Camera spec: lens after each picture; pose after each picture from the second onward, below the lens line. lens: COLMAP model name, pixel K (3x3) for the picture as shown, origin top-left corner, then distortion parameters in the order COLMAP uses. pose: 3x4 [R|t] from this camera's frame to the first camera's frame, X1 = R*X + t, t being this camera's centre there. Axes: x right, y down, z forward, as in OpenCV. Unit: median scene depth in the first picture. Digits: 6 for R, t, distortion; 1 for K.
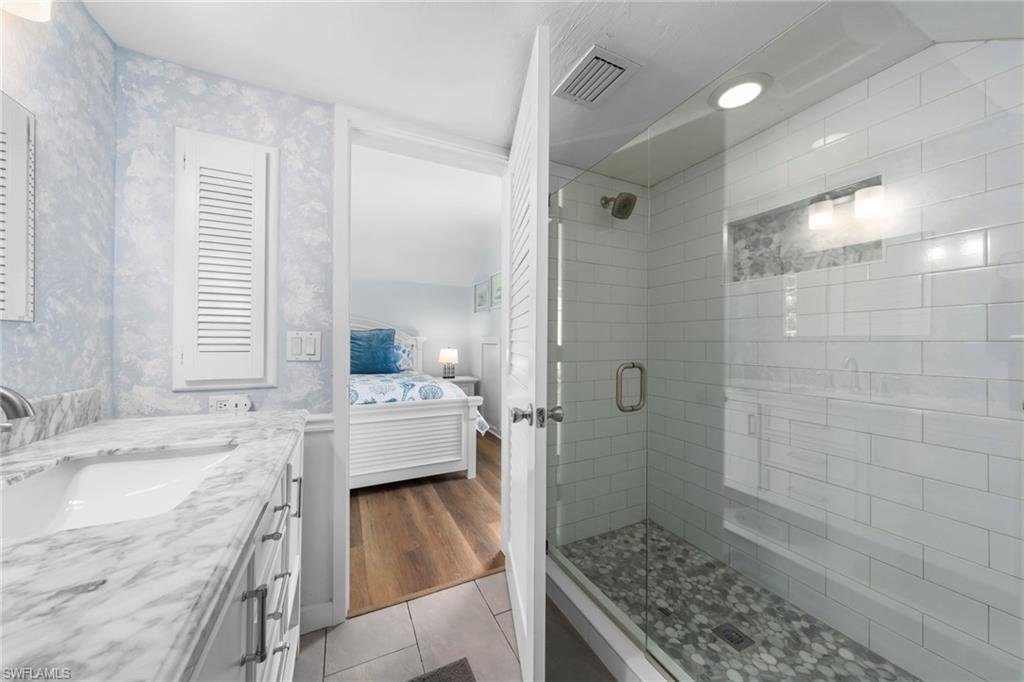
lens RADIAL K [[352.9, 0, 513.4], [0, 352.9, 339.7], [0, 0, 1]] dist [-0.001044, -0.000066]
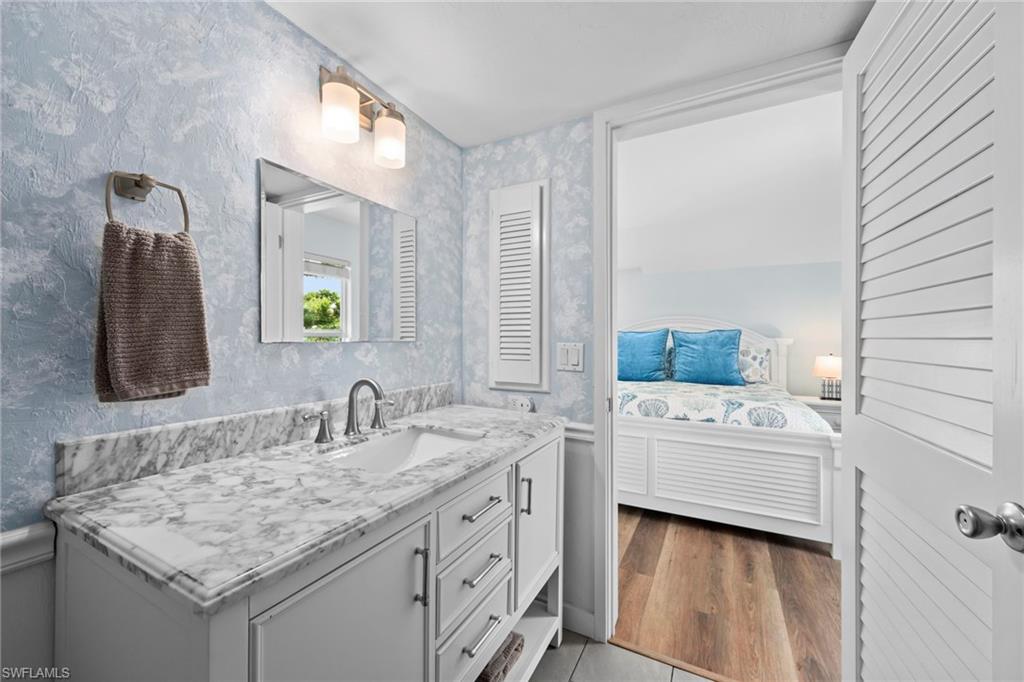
lens RADIAL K [[405.4, 0, 510.4], [0, 405.4, 336.9], [0, 0, 1]] dist [0.002635, -0.000168]
pose [[0.578238, -0.005799, -0.815848, 0.318709], [0.006284, 0.999977, -0.002653, -0.042172], [0.815844, -0.003593, 0.578261, 0.166129]]
